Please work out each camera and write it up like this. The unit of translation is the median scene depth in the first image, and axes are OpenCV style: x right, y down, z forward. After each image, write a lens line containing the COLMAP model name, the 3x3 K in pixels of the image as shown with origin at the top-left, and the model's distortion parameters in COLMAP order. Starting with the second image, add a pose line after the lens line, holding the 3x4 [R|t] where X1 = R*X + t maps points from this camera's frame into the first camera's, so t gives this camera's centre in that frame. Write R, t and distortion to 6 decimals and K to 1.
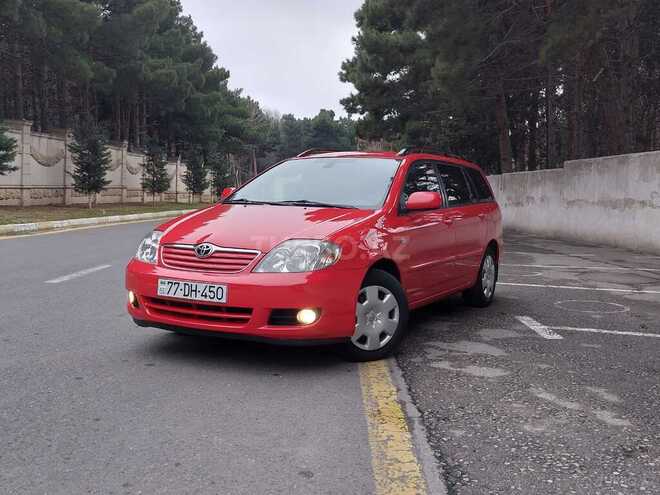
lens RADIAL K [[683.9, 0, 325.2], [0, 683.9, 246.6], [0, 0, 1]] dist [0.080409, -0.022963]
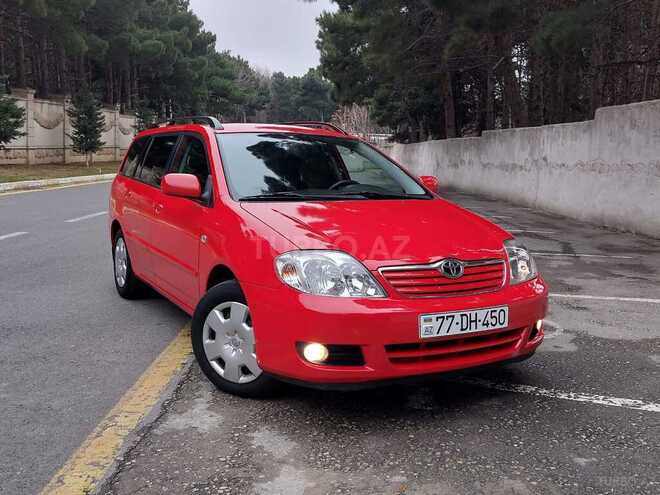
lens RADIAL K [[683.9, 0, 325.2], [0, 683.9, 246.6], [0, 0, 1]] dist [0.080409, -0.022963]
pose [[0.999971, 0.003997, 0.006484, 0.045116], [-0.004394, 0.998038, 0.062454, 0.003069], [-0.006222, -0.062481, 0.998027, -0.150271]]
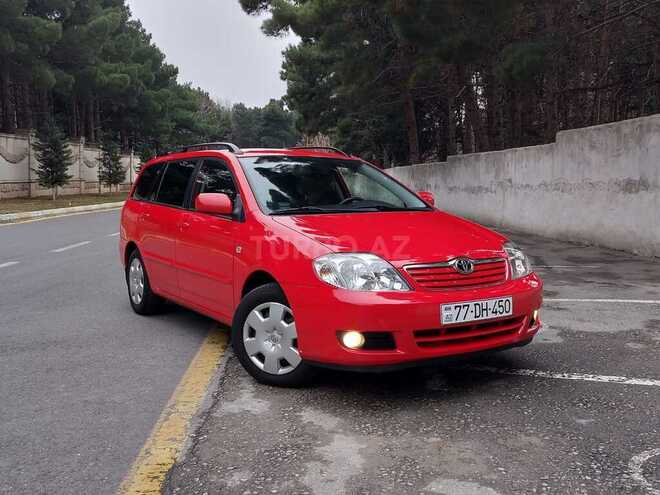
lens RADIAL K [[685.2, 0, 330.0], [0, 685.2, 247.5], [0, 0, 1]] dist [0.084802, -0.024458]
pose [[0.997415, -0.024229, 0.067644, 0.030620], [0.022756, 0.999489, 0.022460, 0.007060], [-0.068154, -0.020863, 0.997457, -0.170029]]
